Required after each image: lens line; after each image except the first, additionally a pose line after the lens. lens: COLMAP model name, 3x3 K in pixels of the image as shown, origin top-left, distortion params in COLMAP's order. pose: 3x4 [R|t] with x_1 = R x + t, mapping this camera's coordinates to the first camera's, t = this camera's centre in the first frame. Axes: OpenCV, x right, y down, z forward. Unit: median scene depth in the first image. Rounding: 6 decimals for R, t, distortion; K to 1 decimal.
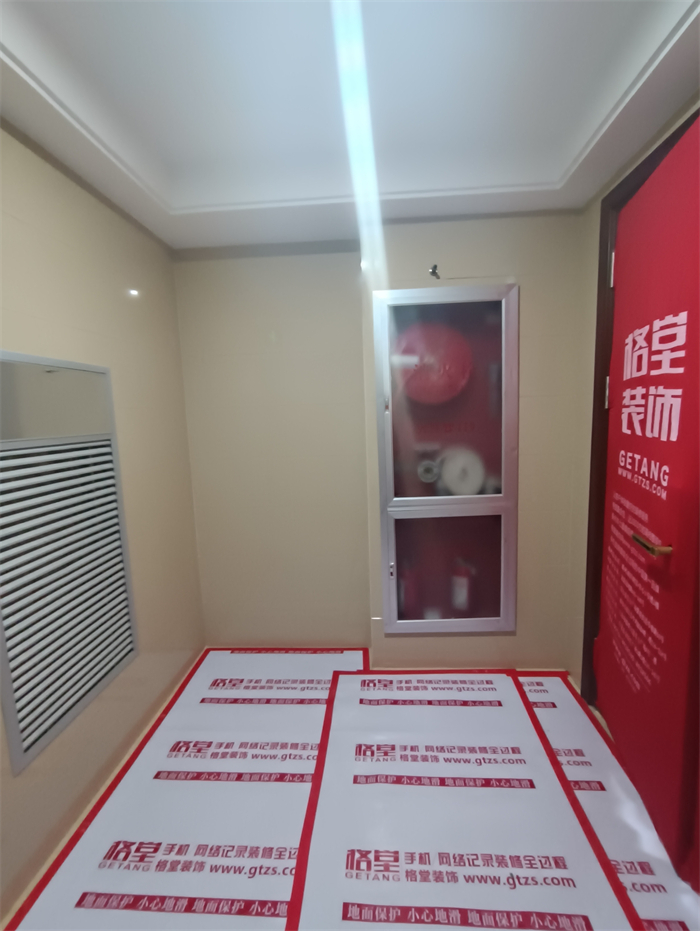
lens RADIAL K [[419.7, 0, 358.4], [0, 419.7, 468.4], [0, 0, 1]] dist [-0.009749, 0.001683]
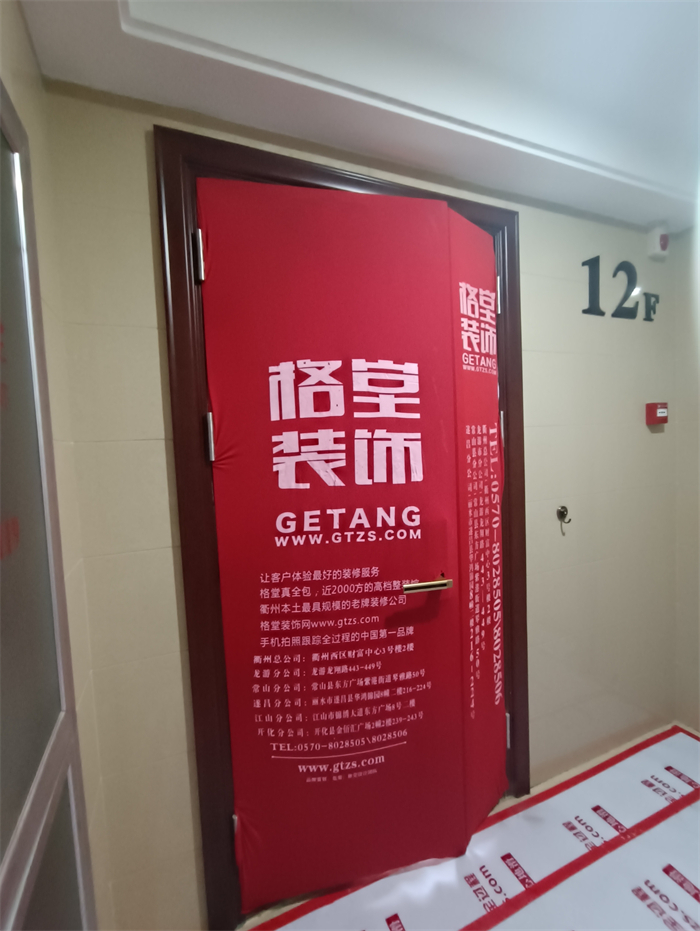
lens RADIAL K [[419.7, 0, 358.4], [0, 419.7, 468.4], [0, 0, 1]] dist [-0.009749, 0.001683]
pose [[-0.446408, 0.002437, 0.894826, -0.121995], [0.177144, 0.980446, 0.085703, -0.195722], [-0.877120, 0.196772, -0.438111, 1.447859]]
